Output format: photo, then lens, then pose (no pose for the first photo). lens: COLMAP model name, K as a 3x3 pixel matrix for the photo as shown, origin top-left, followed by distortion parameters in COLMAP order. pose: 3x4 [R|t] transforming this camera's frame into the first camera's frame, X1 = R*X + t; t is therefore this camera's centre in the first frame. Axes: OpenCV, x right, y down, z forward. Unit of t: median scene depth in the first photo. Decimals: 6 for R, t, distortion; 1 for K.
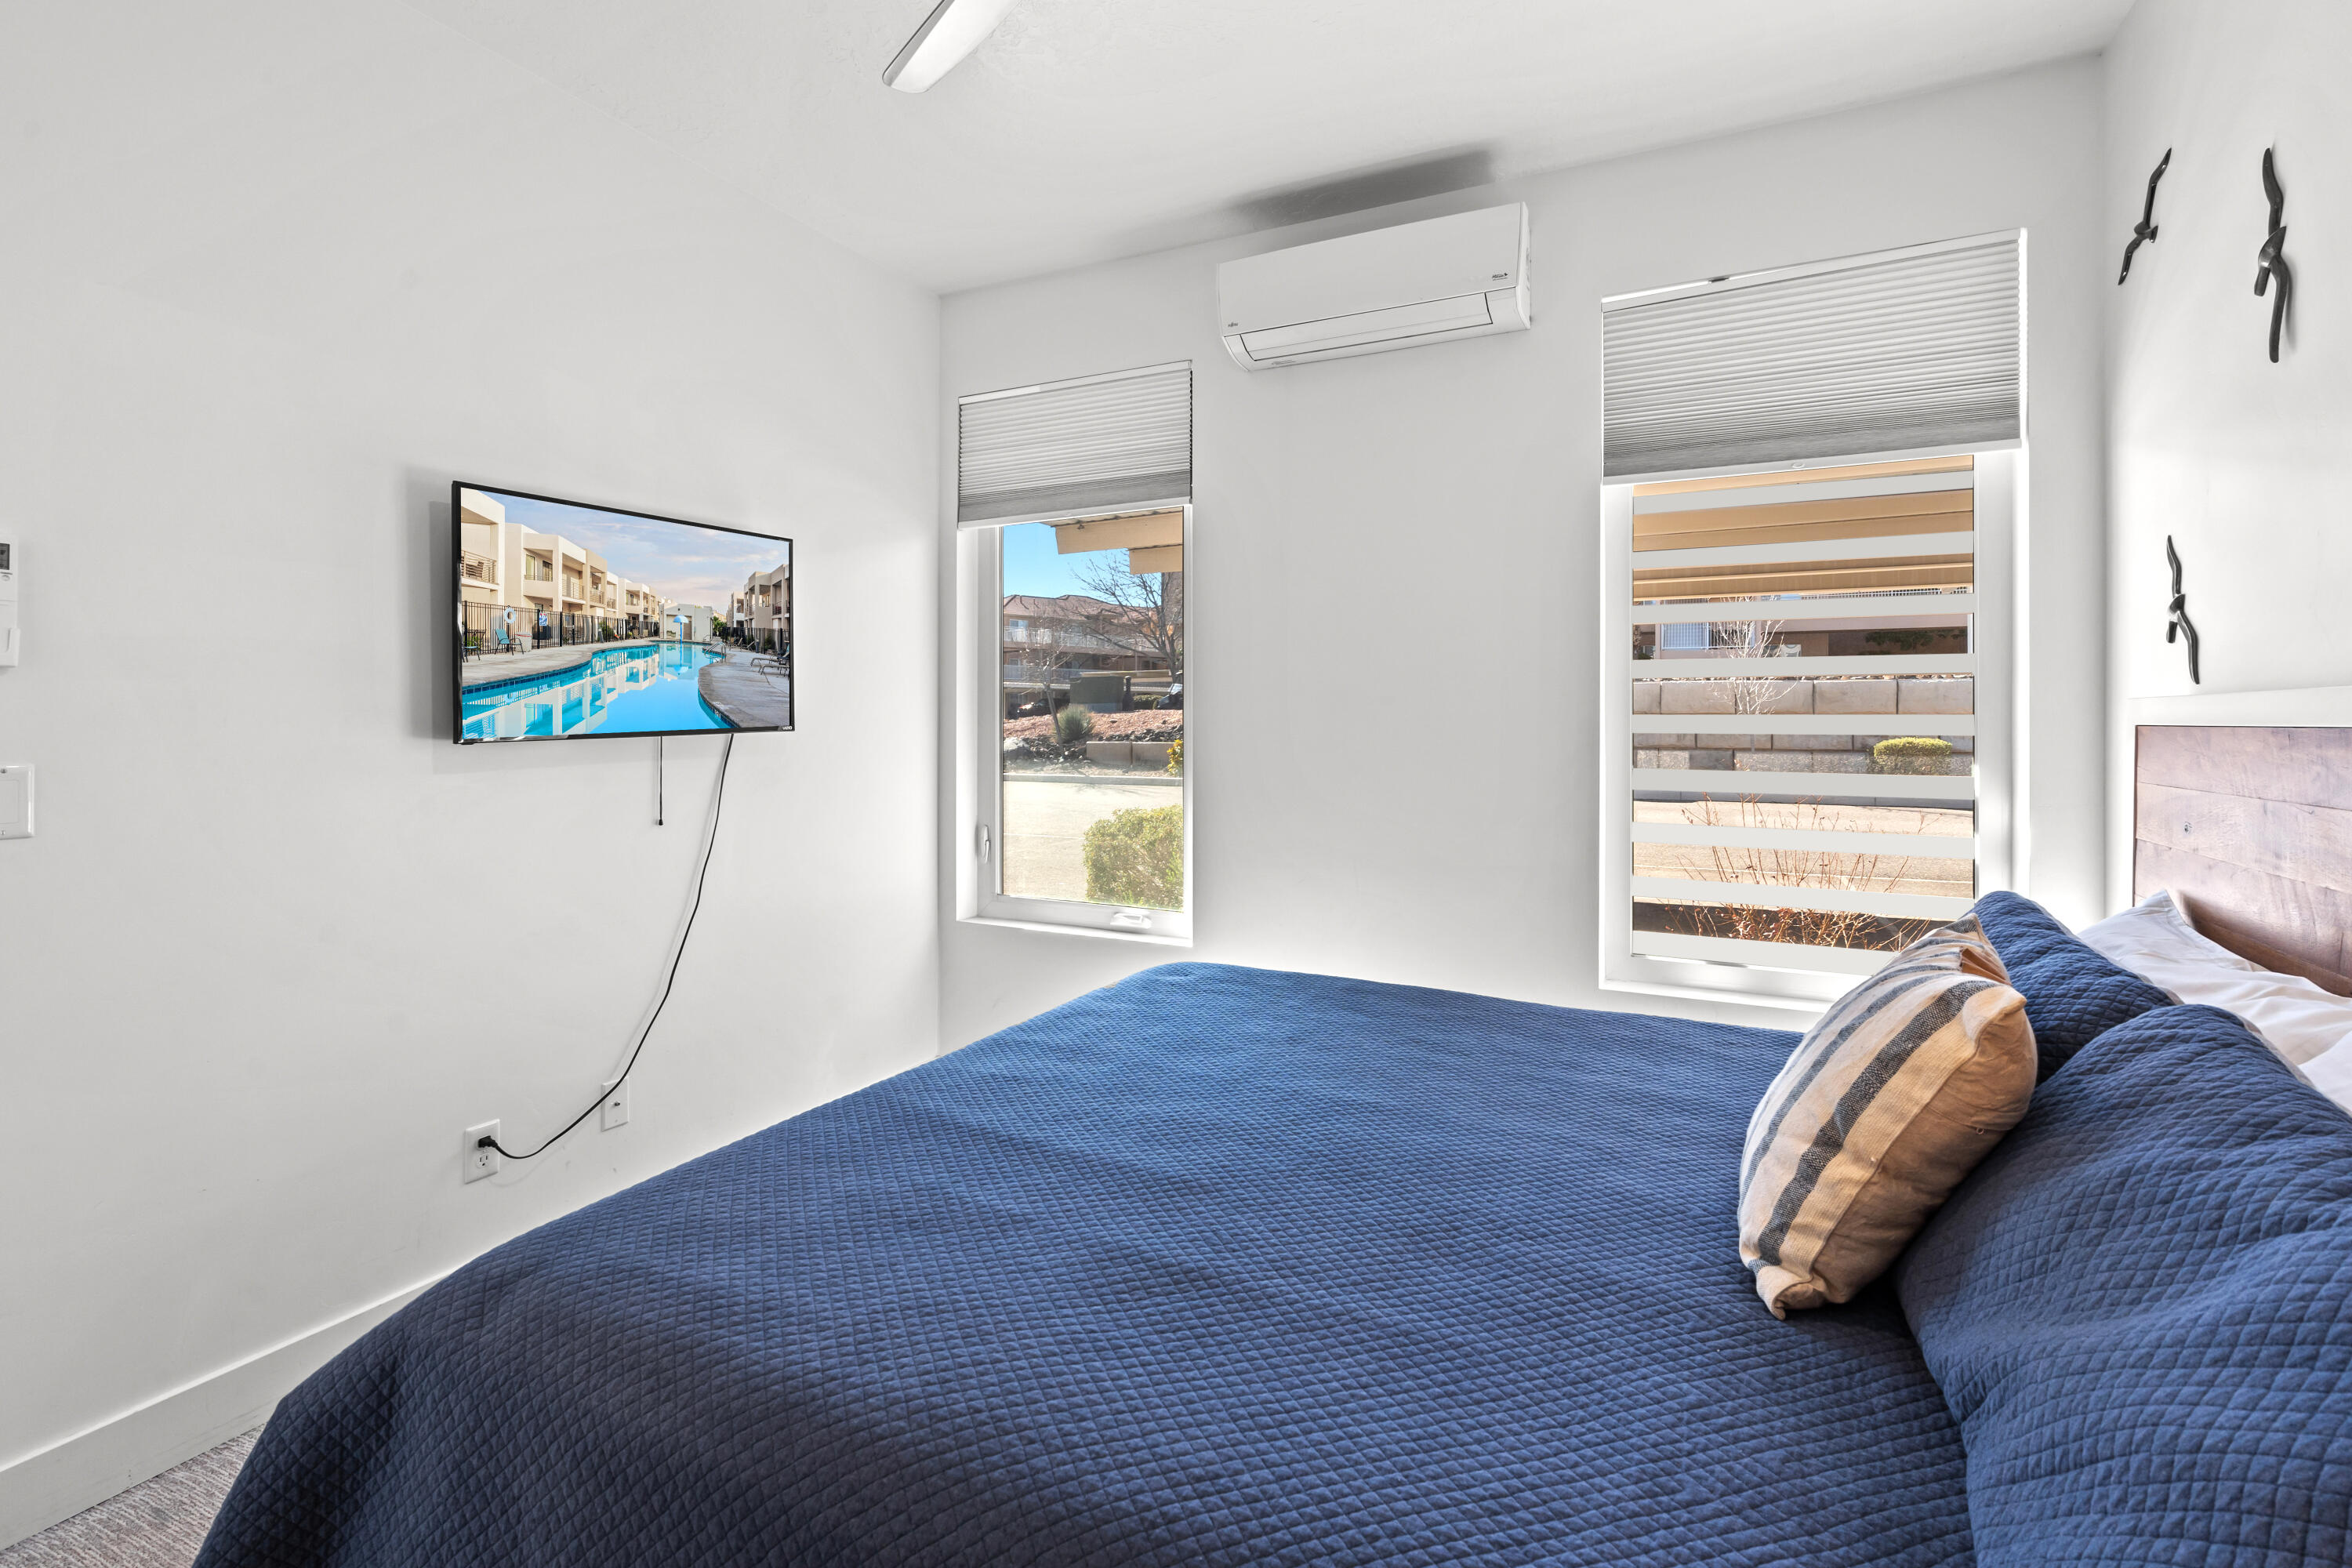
lens RADIAL K [[1141.3, 0, 1160.6], [0, 1141.3, 746.2], [0, 0, 1]] dist [-0.001357, 0.000904]
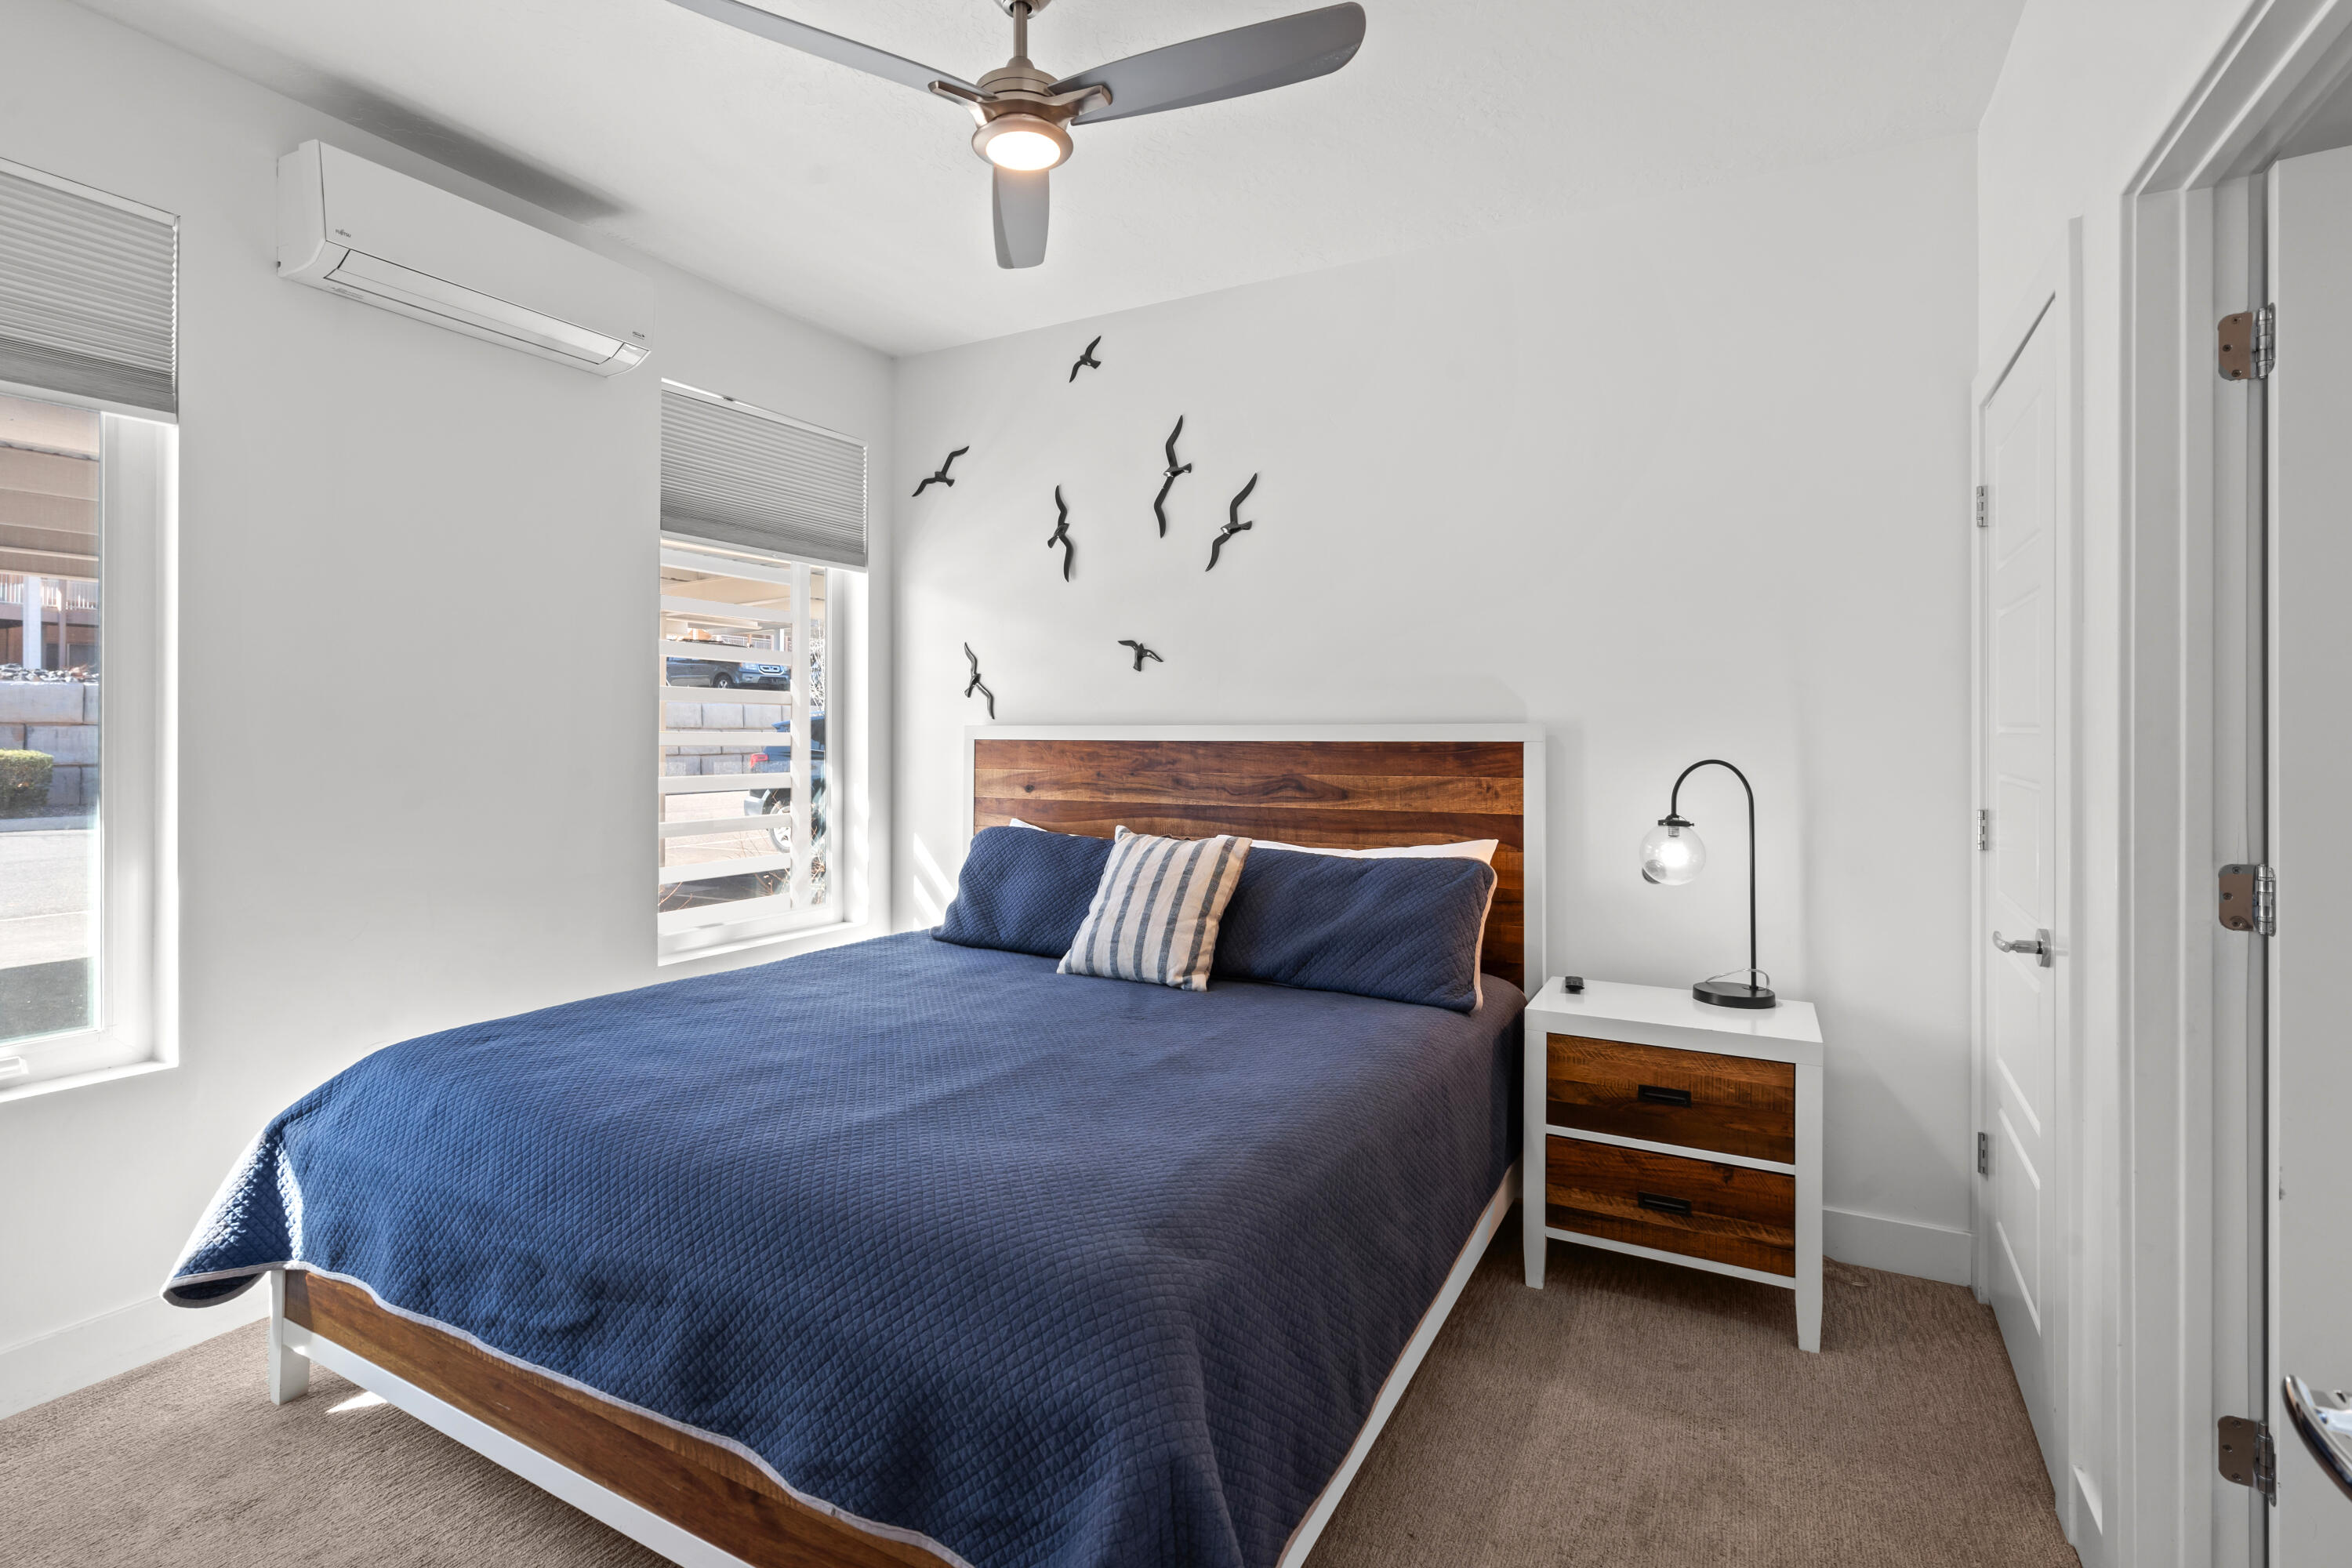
lens RADIAL K [[1141.3, 0, 1160.6], [0, 1141.3, 746.2], [0, 0, 1]] dist [-0.001357, 0.000904]
pose [[0.011431, -0.011695, 0.999866, -0.805790], [0.016511, 0.999797, 0.011506, -0.018780], [-0.999798, 0.016377, 0.011622, 0.491557]]
